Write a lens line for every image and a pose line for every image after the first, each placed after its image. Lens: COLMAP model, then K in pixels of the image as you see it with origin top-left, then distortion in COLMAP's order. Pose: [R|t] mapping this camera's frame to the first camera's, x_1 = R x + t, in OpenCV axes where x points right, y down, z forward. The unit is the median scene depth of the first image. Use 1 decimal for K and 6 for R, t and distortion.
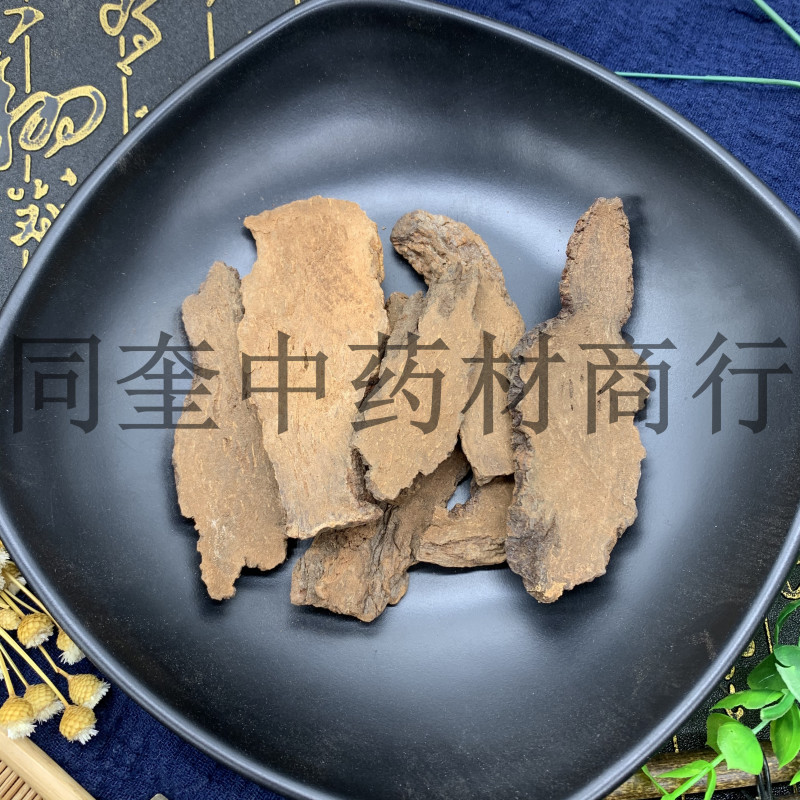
lens RADIAL K [[841.2, 0, 399.0], [0, 841.2, 403.2], [0, 0, 1]] dist [-0.043294, 0.000000]
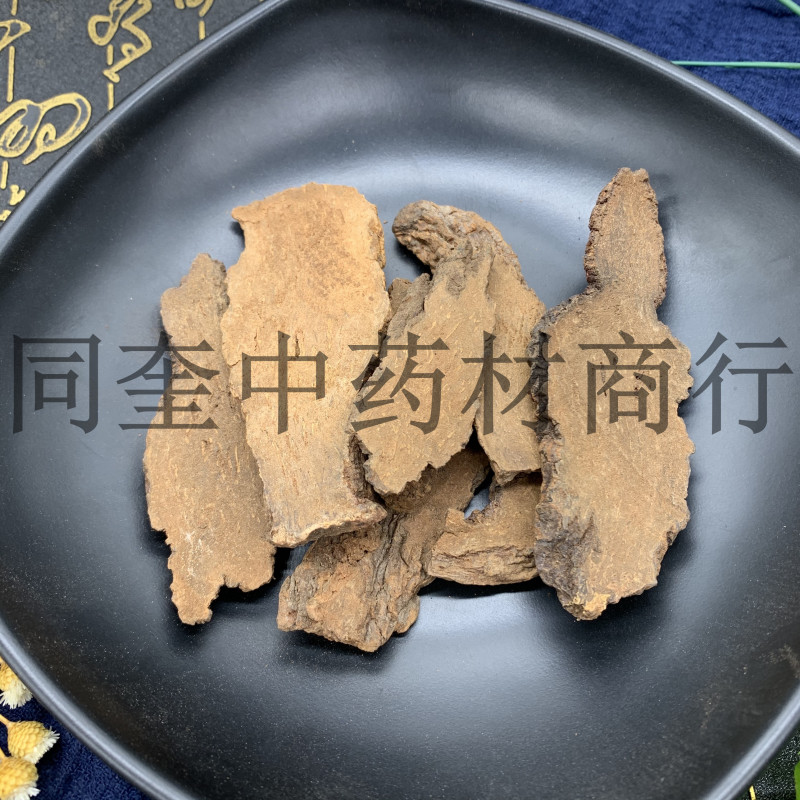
lens RADIAL K [[841.2, 0, 394.0], [0, 841.2, 412.0], [0, 0, 1]] dist [-0.043294, 0.000000]
pose [[0.999629, -0.018485, -0.020023, 0.006578], [0.015244, 0.988354, -0.151410, 0.150582], [0.022588, 0.151048, 0.988268, 0.146821]]
